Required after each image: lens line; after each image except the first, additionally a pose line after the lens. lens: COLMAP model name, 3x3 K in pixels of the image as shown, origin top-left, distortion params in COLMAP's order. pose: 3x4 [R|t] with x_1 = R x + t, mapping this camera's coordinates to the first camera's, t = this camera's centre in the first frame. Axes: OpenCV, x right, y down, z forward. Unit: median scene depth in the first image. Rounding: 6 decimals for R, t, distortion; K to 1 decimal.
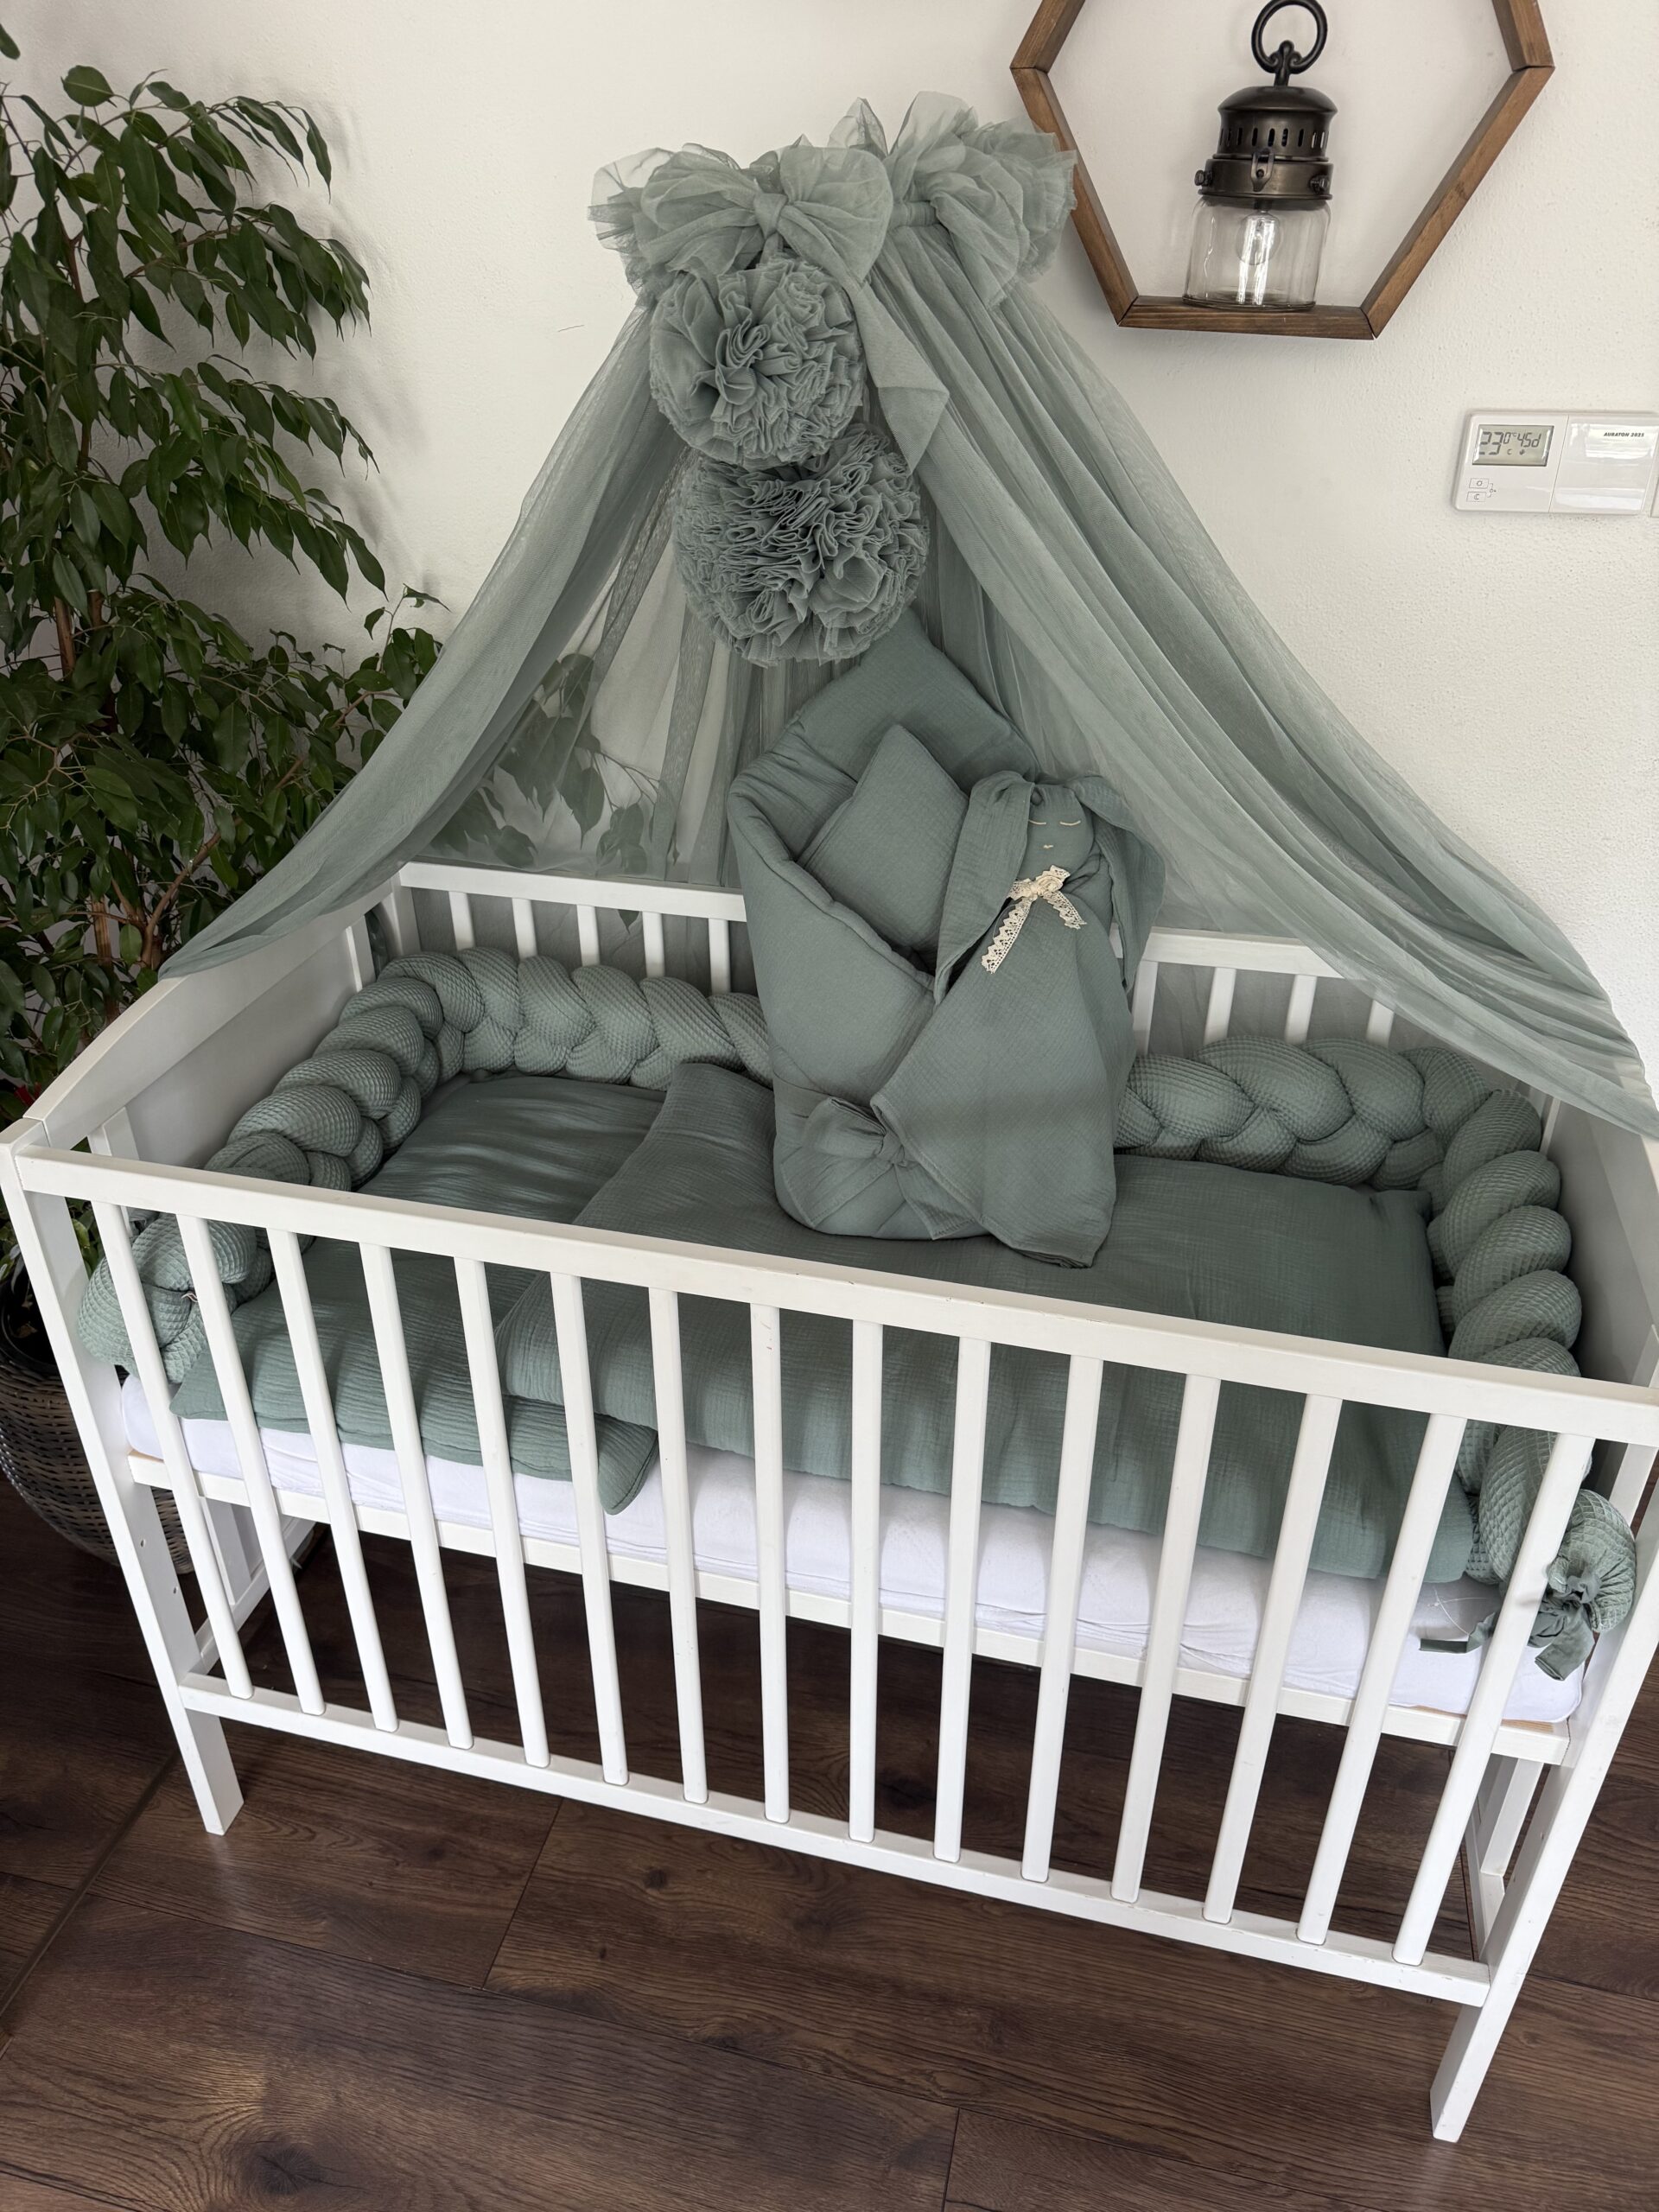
lens RADIAL K [[1545.3, 0, 829.5], [0, 1545.3, 1106.0], [0, 0, 1]] dist [0.006278, -0.011526]
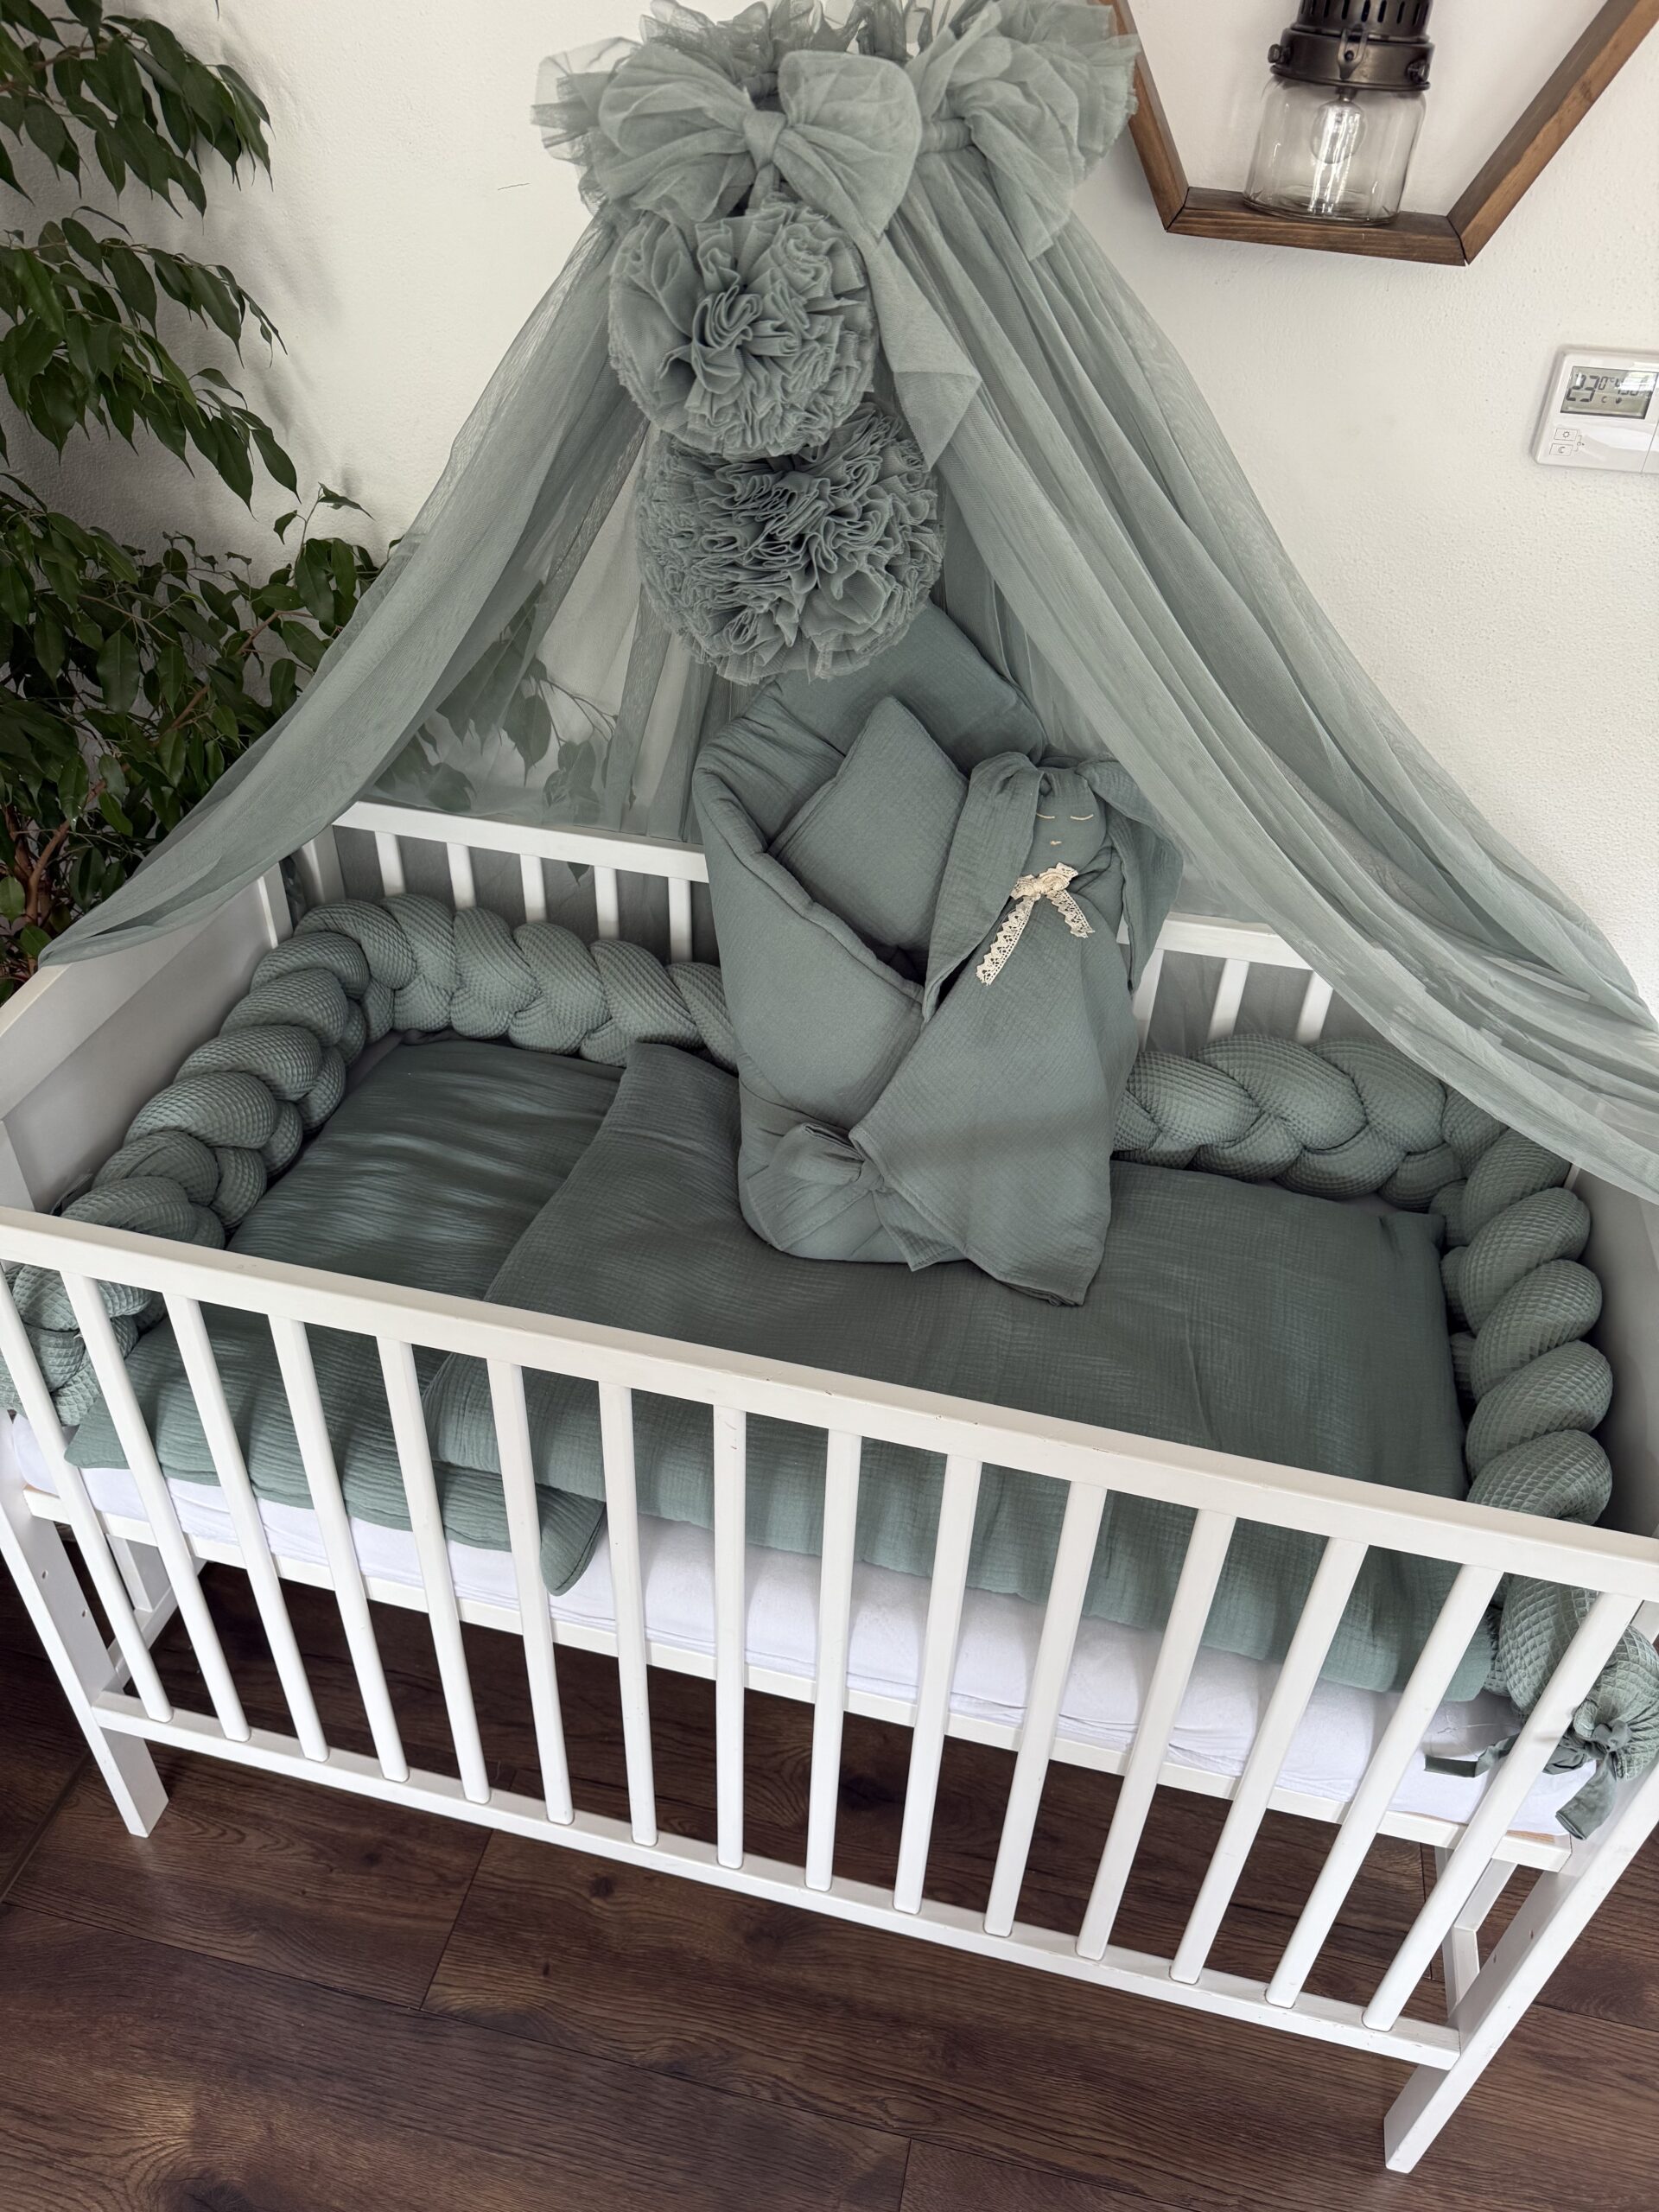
lens RADIAL K [[1550.6, 0, 838.8], [0, 1550.6, 1105.6], [0, 0, 1]] dist [0.000295, -0.006114]
pose [[0.999044, 0.020792, 0.038455, -0.013068], [-0.025228, 0.992605, 0.118739, -0.117525], [-0.035702, -0.119596, 0.992181, 0.102964]]
